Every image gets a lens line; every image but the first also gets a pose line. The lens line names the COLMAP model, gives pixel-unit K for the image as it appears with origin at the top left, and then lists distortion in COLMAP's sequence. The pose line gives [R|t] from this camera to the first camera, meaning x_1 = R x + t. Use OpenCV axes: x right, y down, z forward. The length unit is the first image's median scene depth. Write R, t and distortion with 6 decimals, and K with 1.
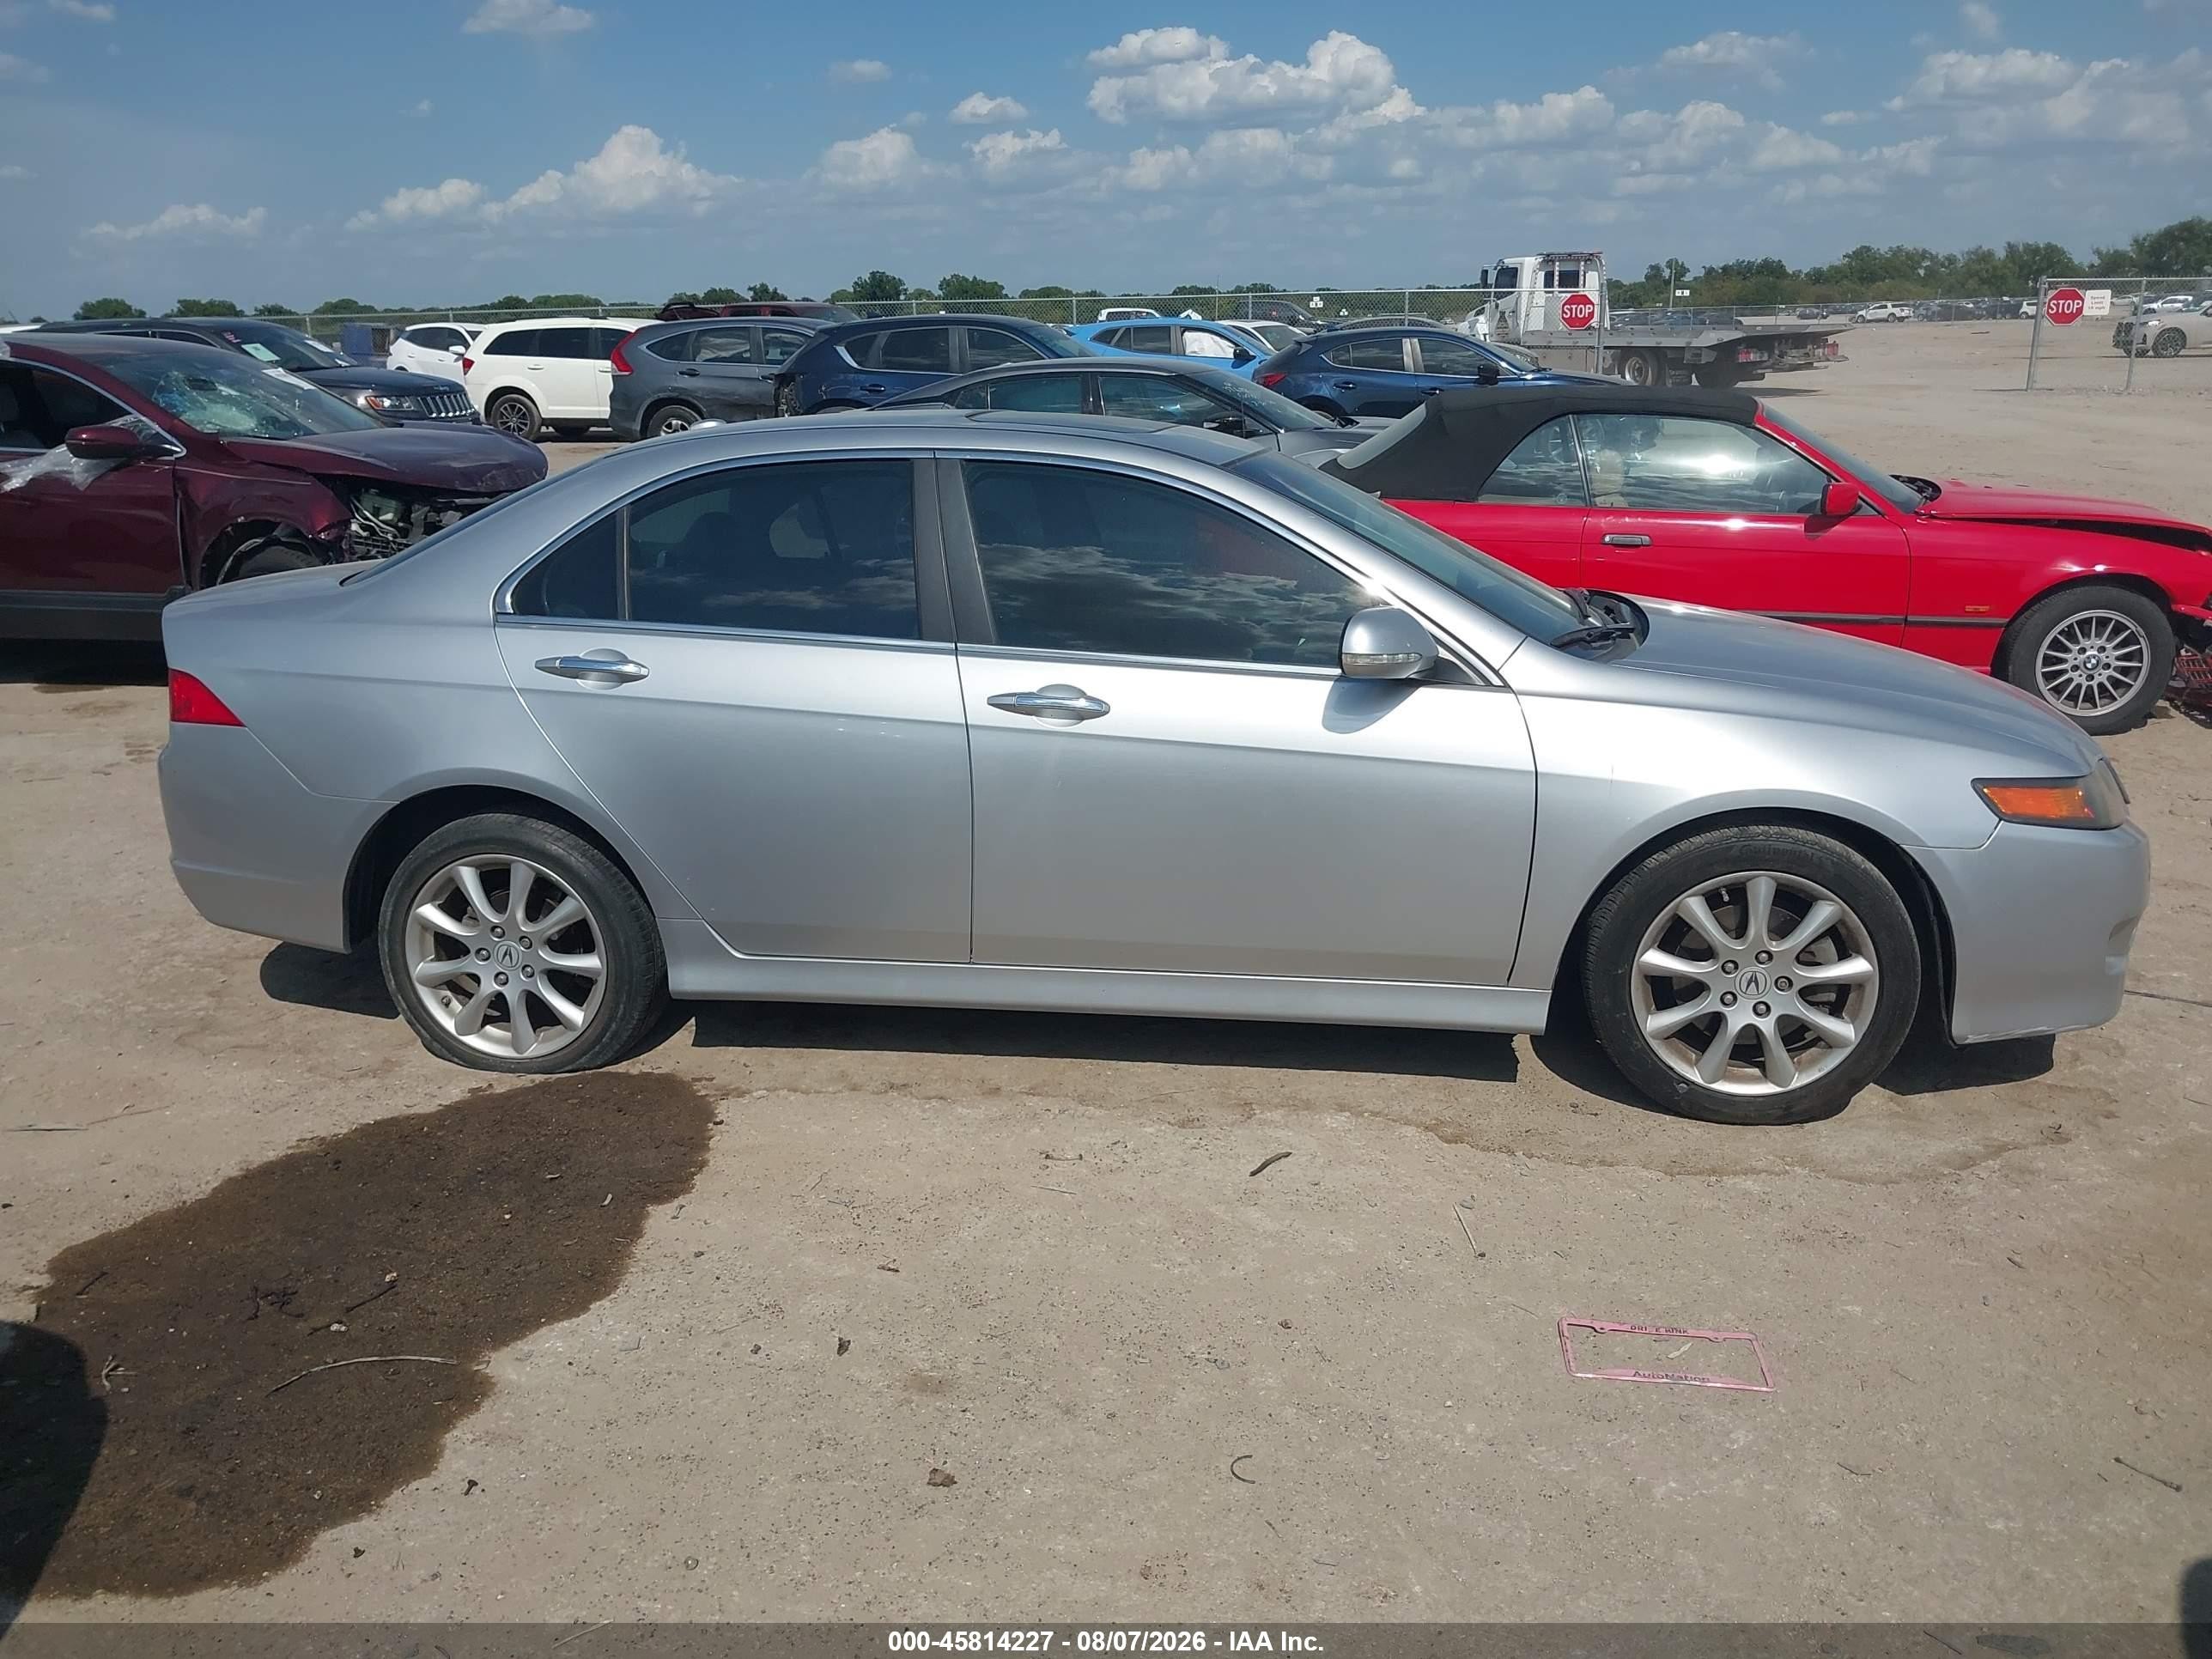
lens RADIAL K [[1861.1, 0, 1115.4], [0, 1861.1, 830.1], [0, 0, 1]] dist [-0.004502, 0.012578]
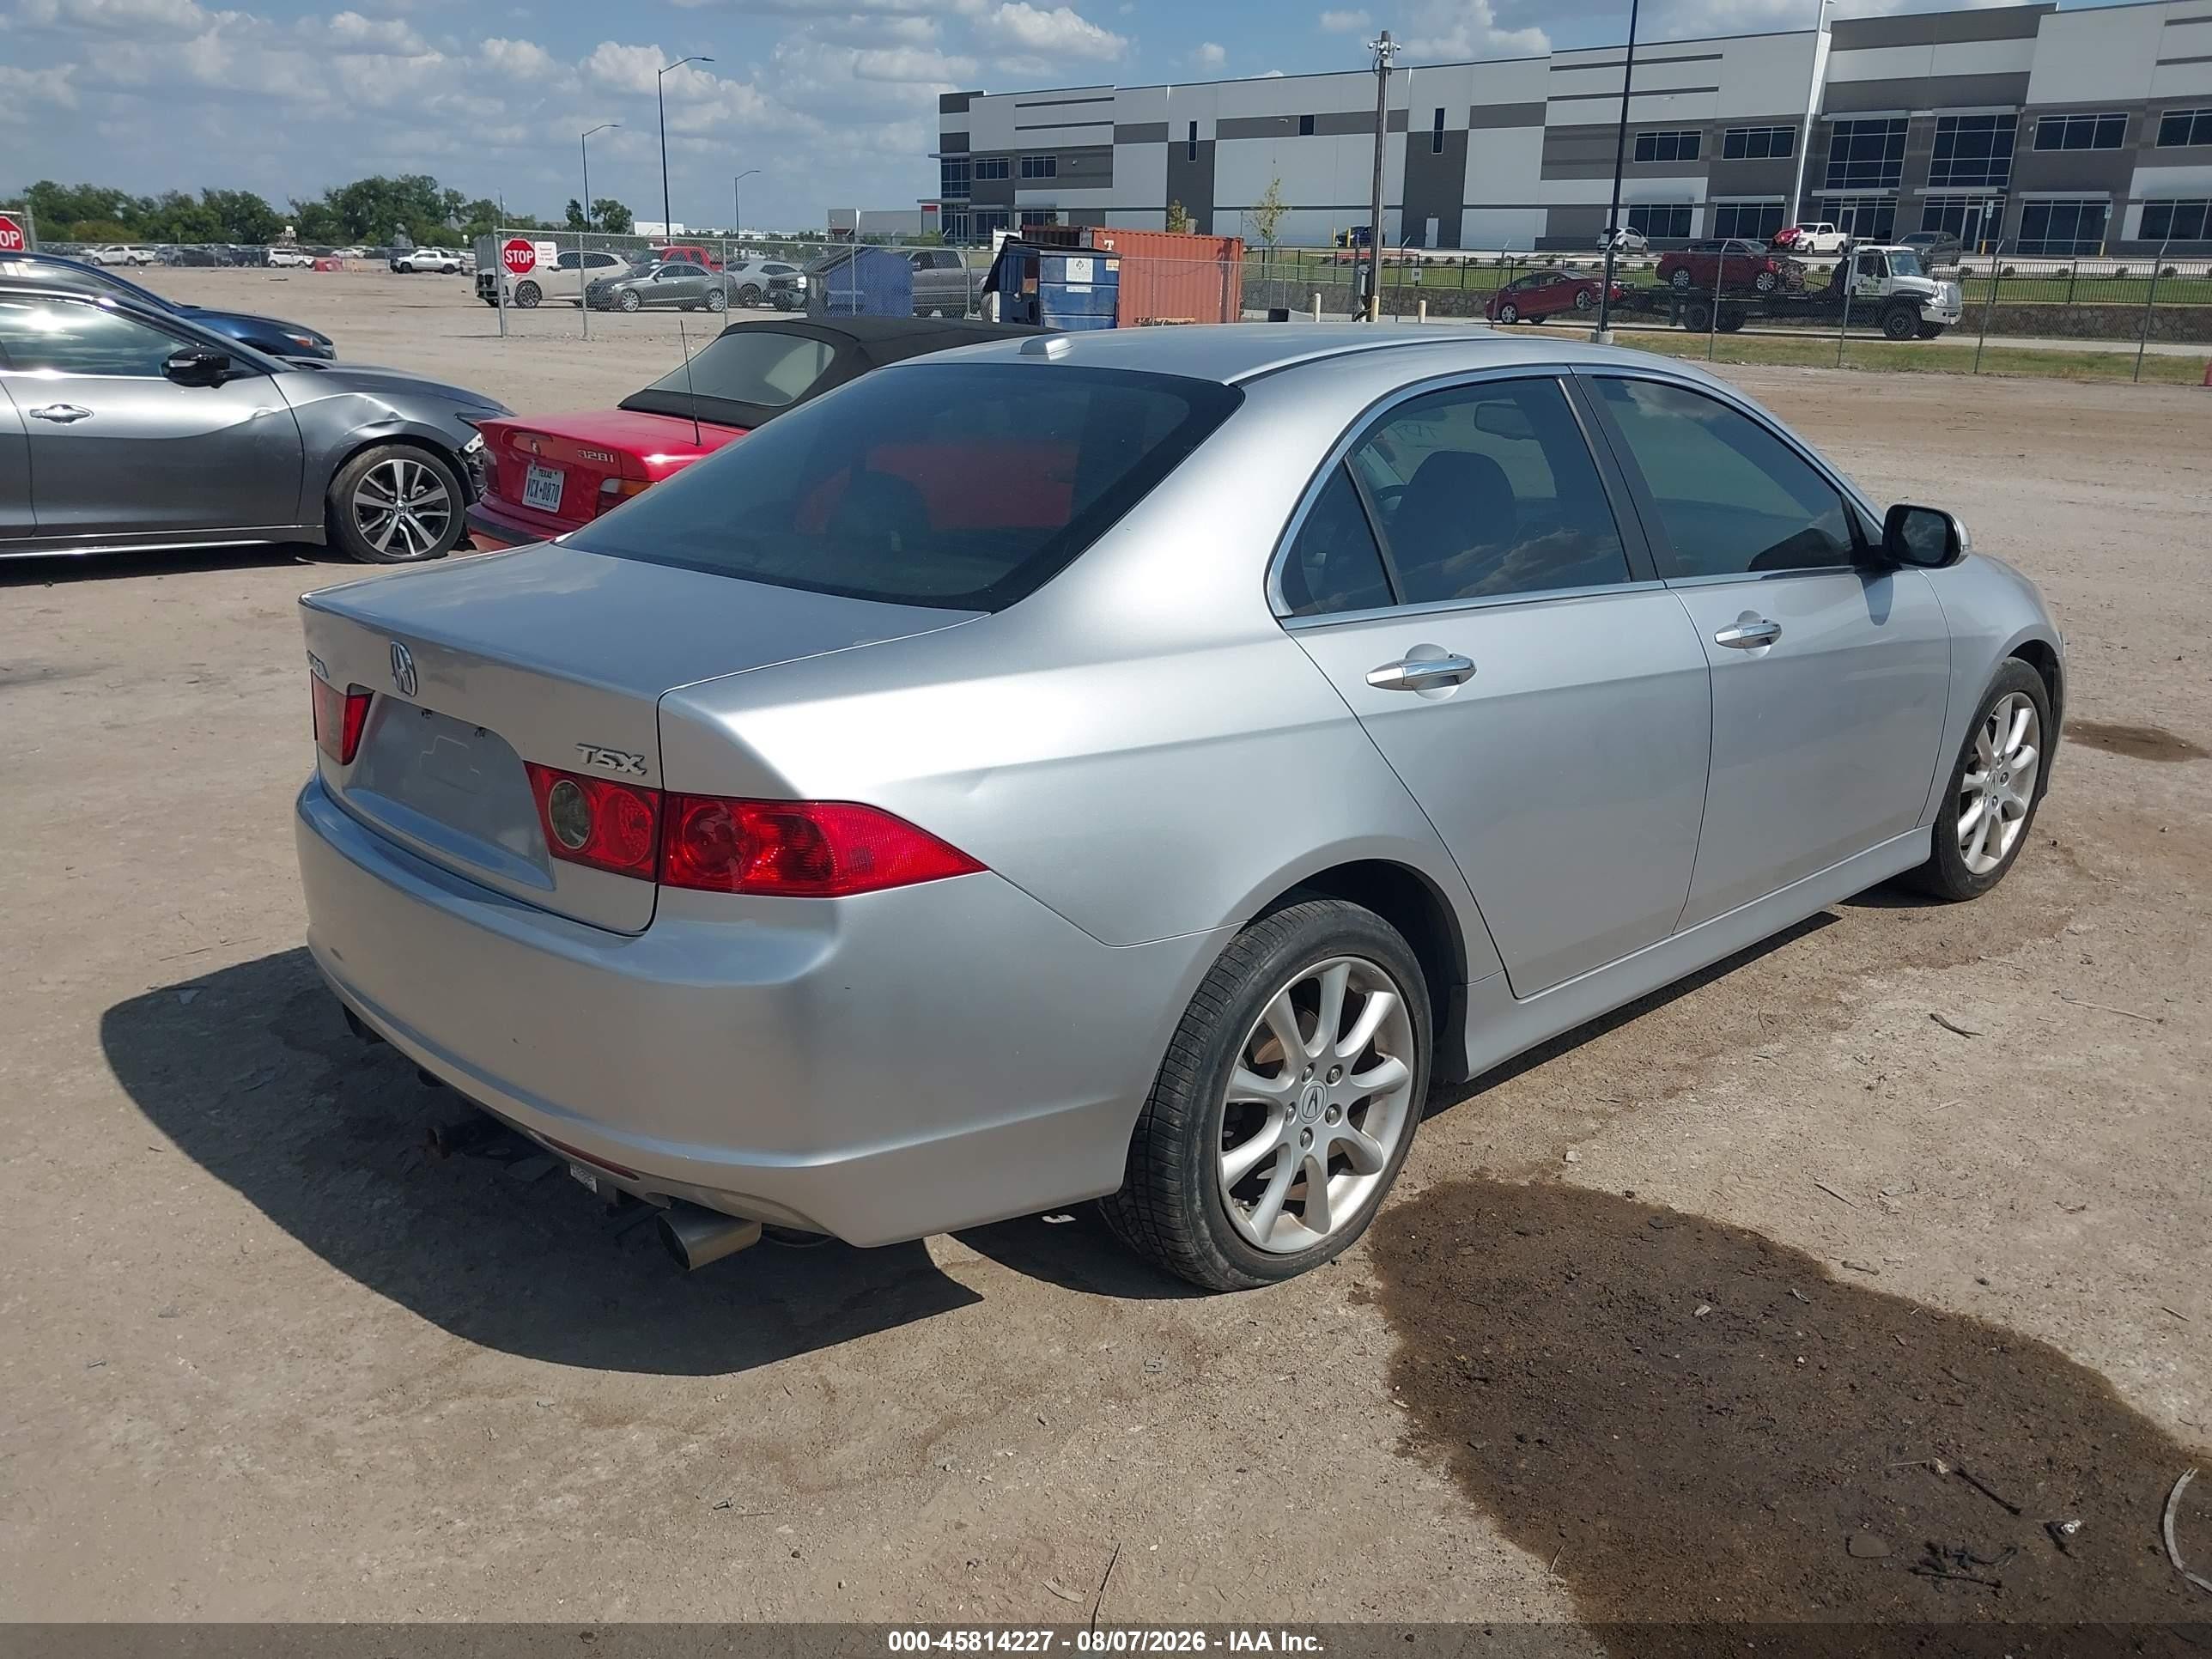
lens RADIAL K [[1861.1, 0, 1115.4], [0, 1861.1, 830.1], [0, 0, 1]] dist [-0.004502, 0.012578]
pose [[0.597999, -0.202302, 0.775546, -0.064268], [0.183506, 0.976477, 0.113219, -0.009063], [-0.780207, 0.074613, 0.621056, 0.043853]]
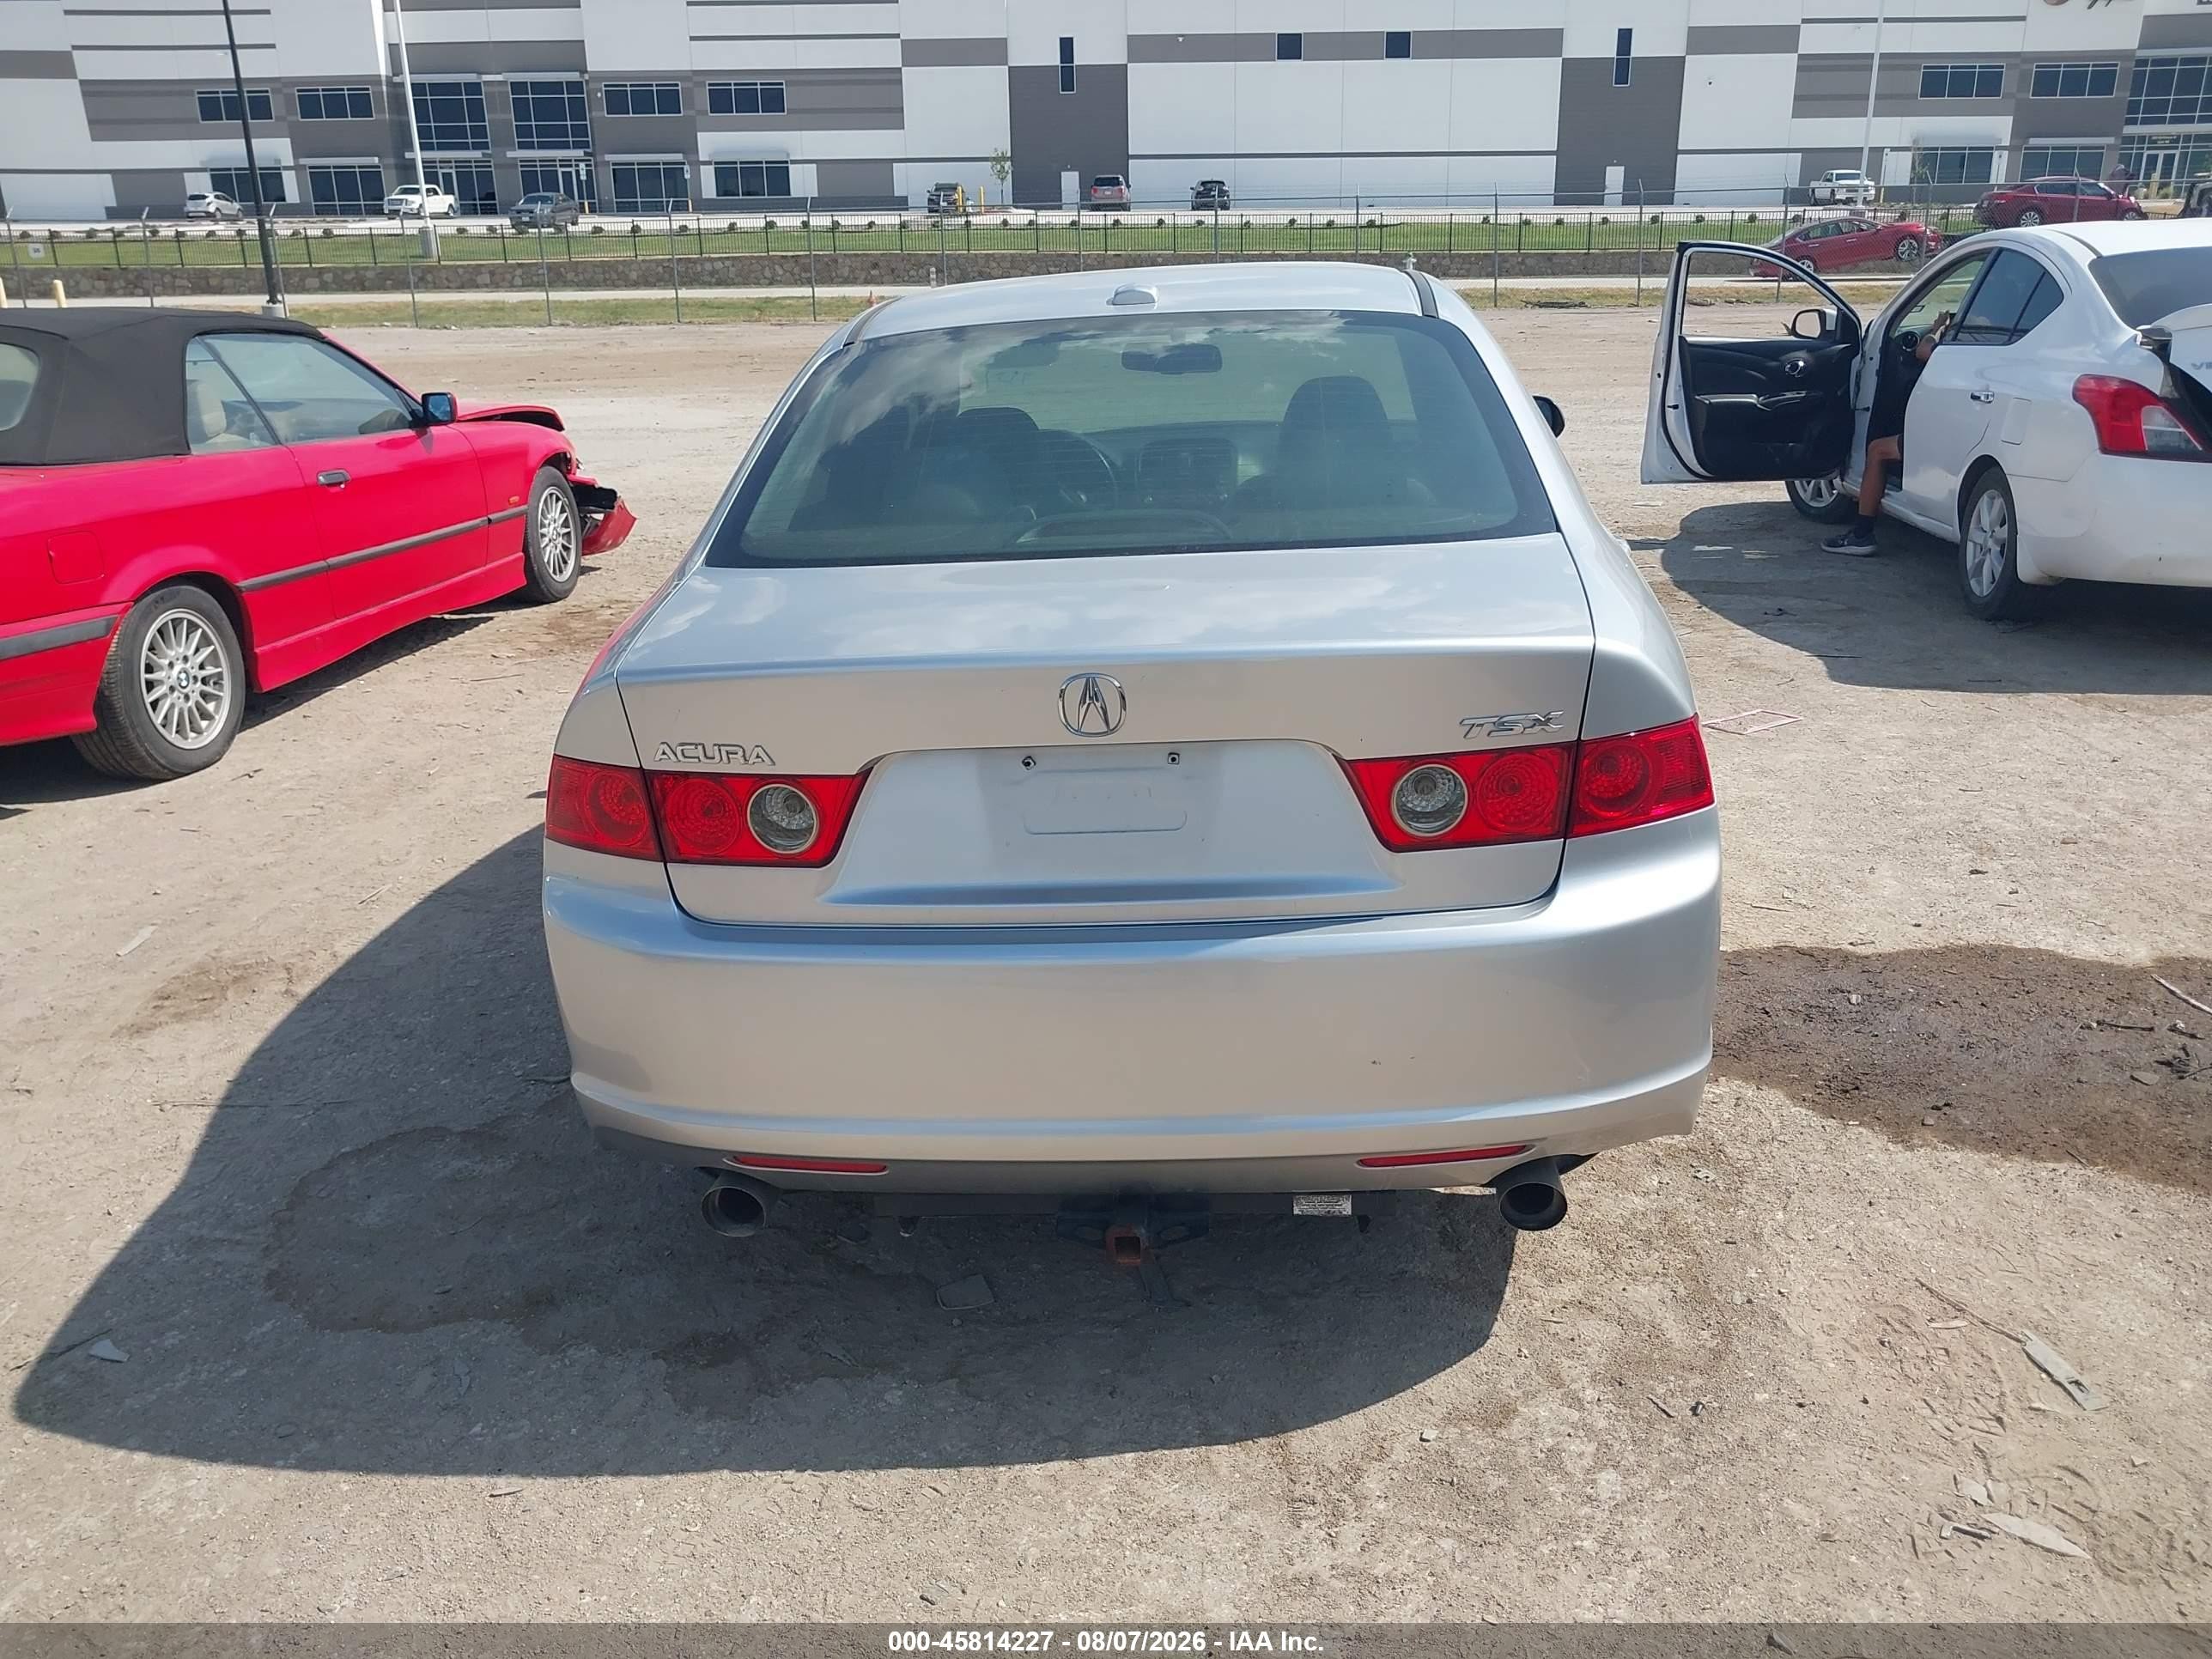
lens RADIAL K [[1861.1, 0, 1115.4], [0, 1861.1, 830.1], [0, 0, 1]] dist [-0.004502, 0.012578]
pose [[-0.125637, -0.279695, 0.951833, -0.074905], [0.278691, 0.910851, 0.304438, -0.019748], [-0.952128, 0.303516, -0.036488, 0.087833]]
